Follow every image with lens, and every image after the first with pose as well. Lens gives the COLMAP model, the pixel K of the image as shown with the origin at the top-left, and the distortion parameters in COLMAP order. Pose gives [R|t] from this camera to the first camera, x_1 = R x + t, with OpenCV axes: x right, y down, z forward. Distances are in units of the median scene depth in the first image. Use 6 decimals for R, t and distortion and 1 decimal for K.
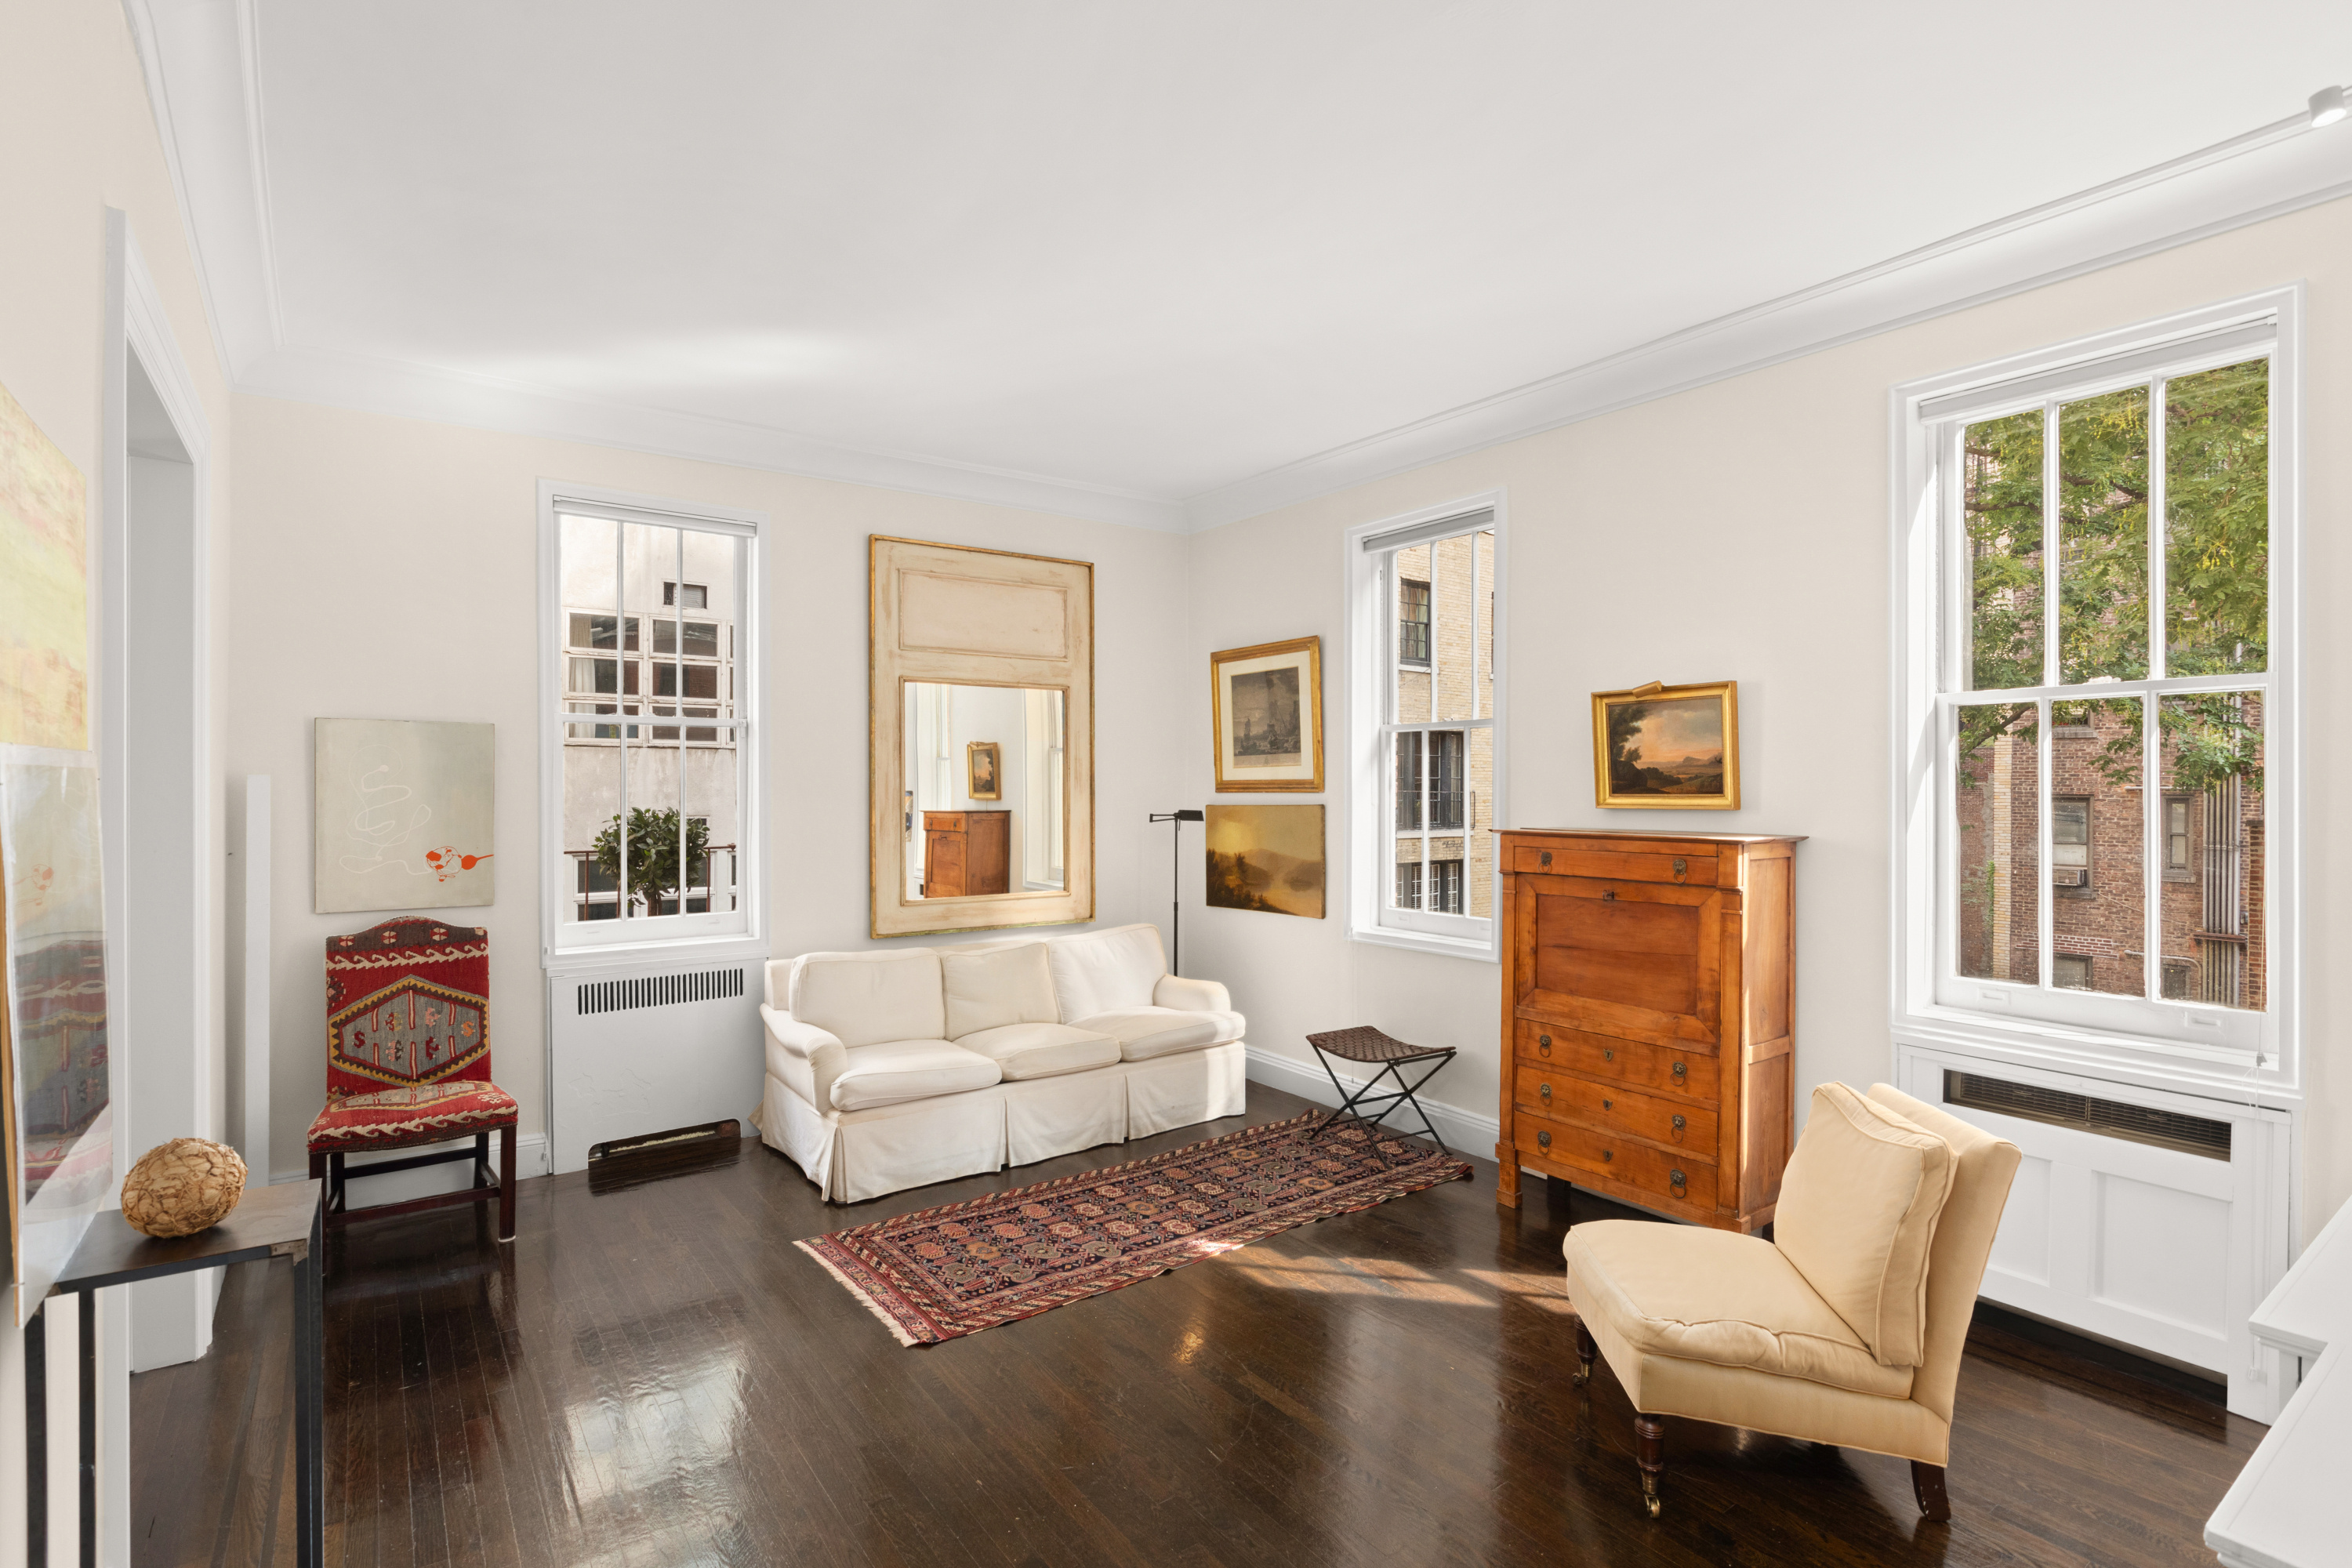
lens RADIAL K [[1094.4, 0, 1172.9], [0, 1094.4, 768.8], [0, 0, 1]] dist [-0.018183, -0.000431]
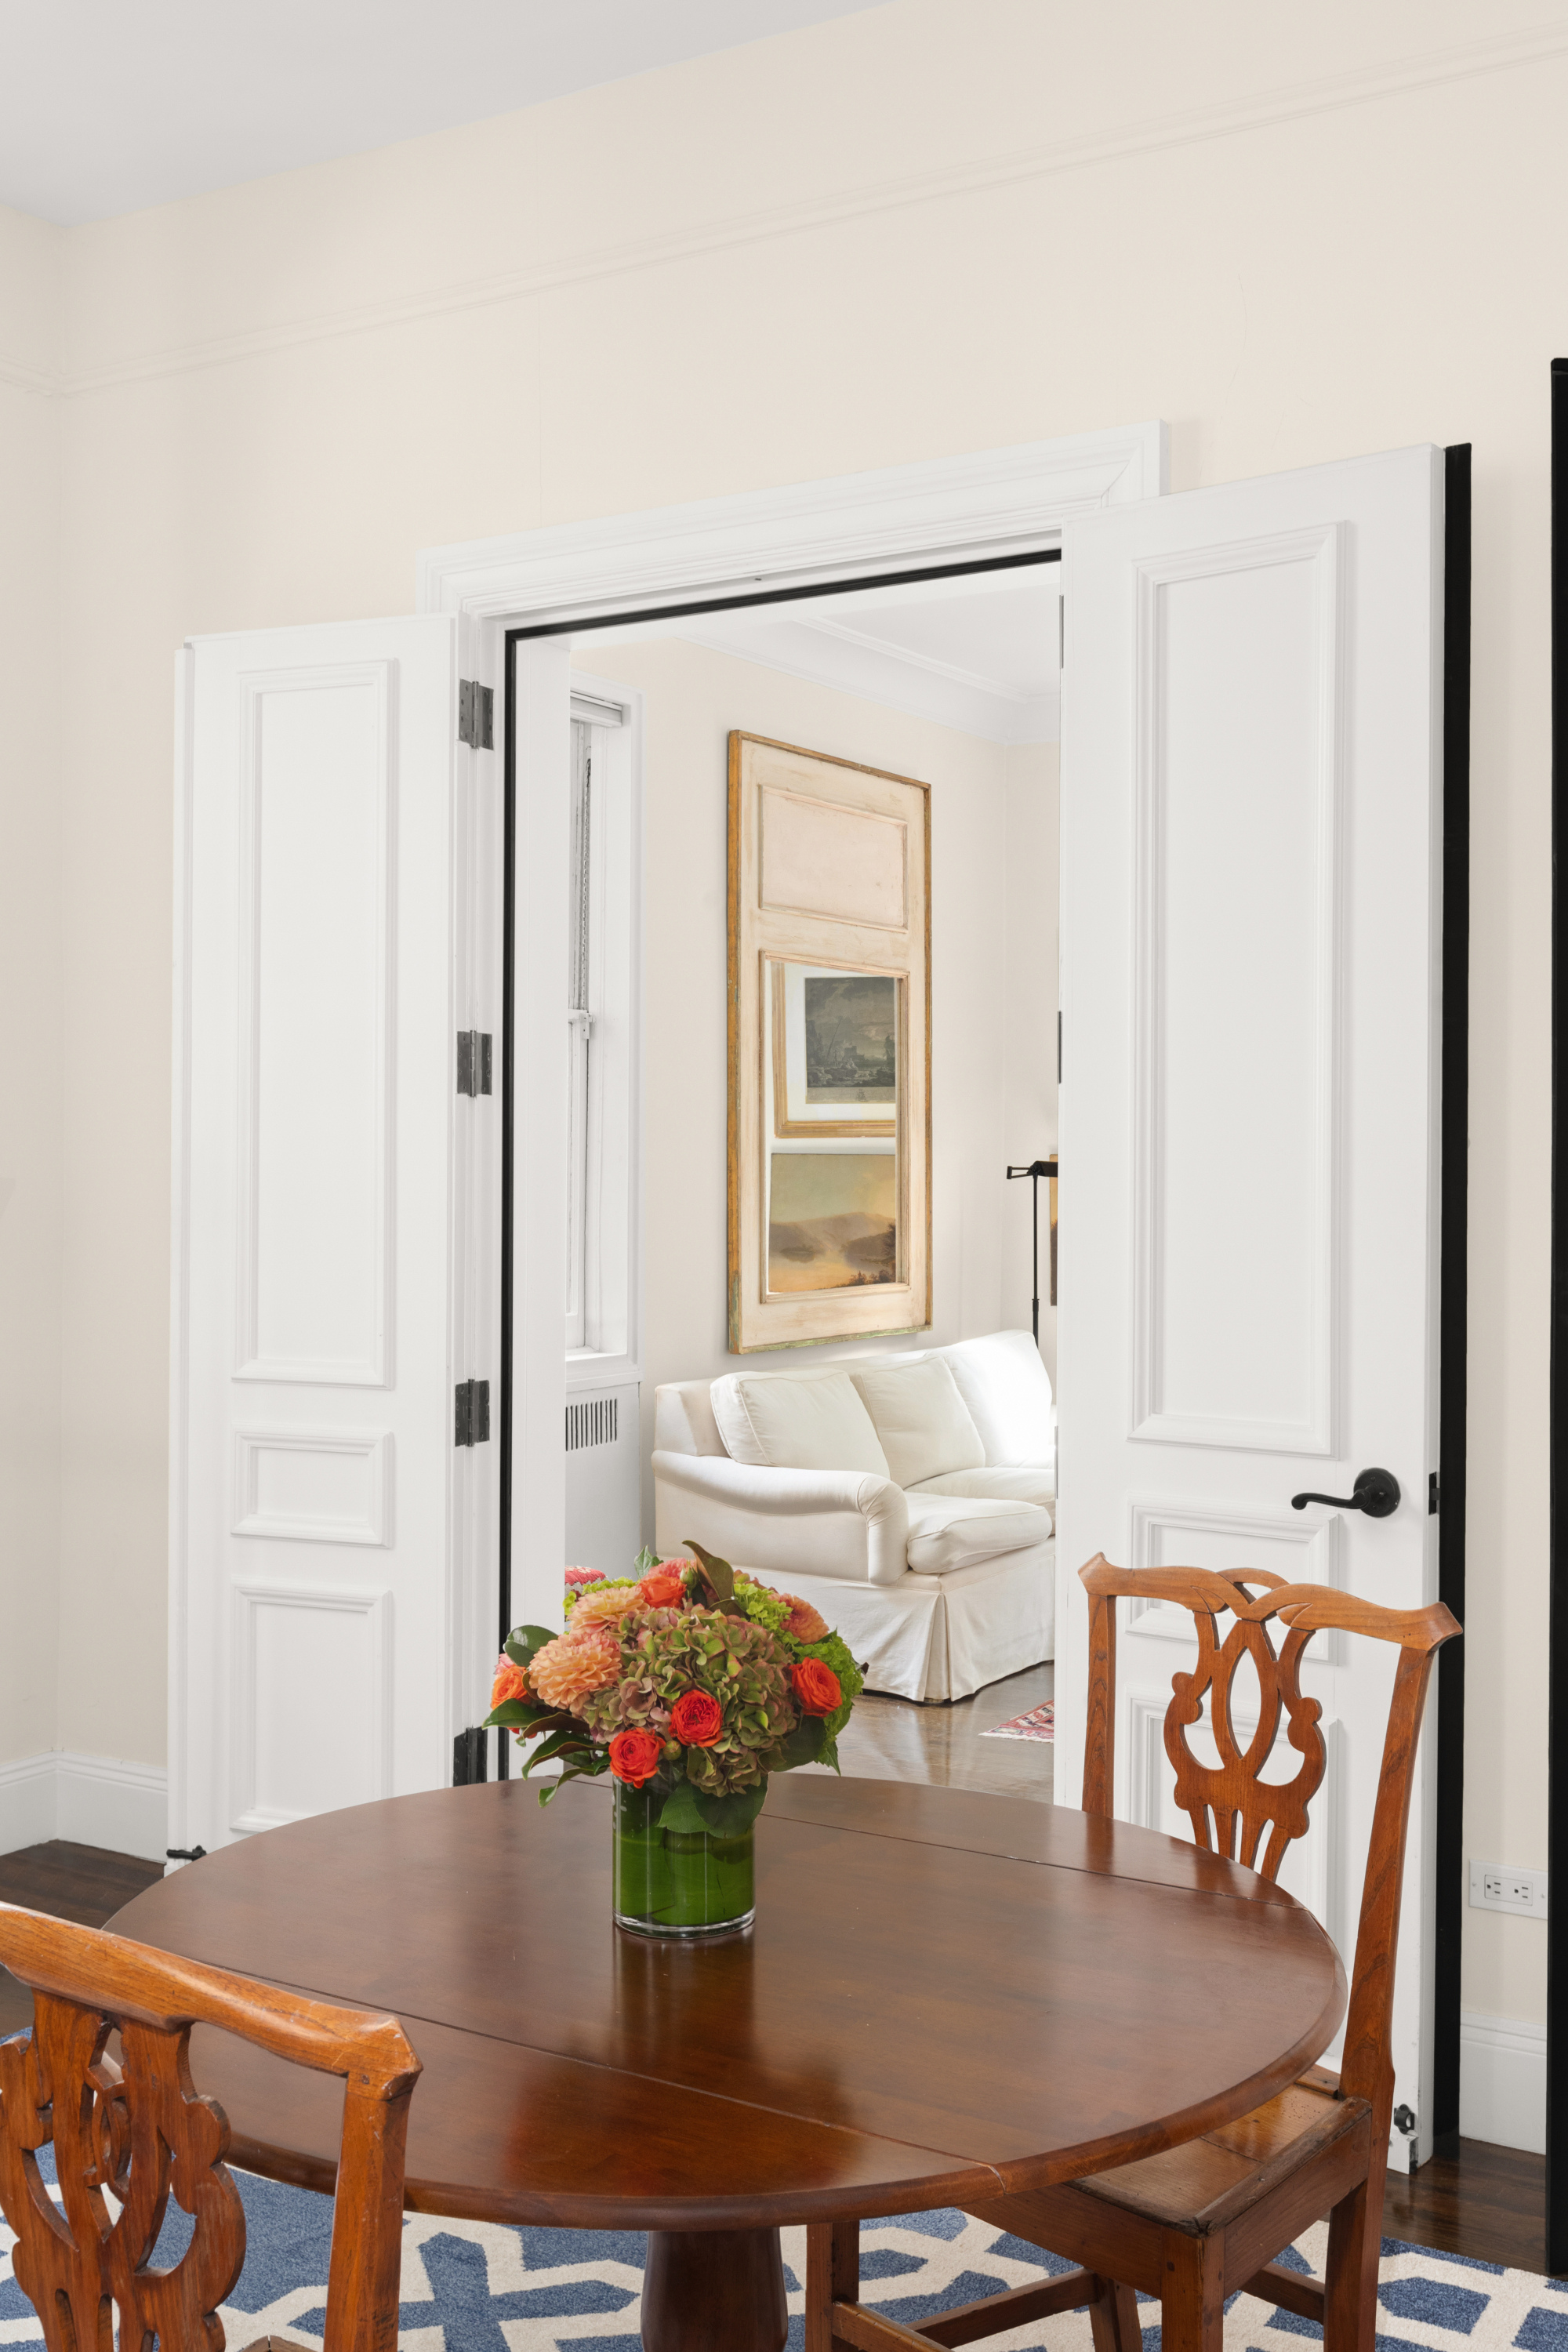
lens RADIAL K [[2306.3, 0, 784.0], [0, 2306.3, 1176.0], [0, 0, 1]] dist [0.004825, 0.004094]
pose [[0.925529, -0.002599, 0.378669, -0.686720], [-0.006788, 0.999702, 0.023452, 0.015254], [-0.378617, -0.024276, 0.925235, -0.246804]]
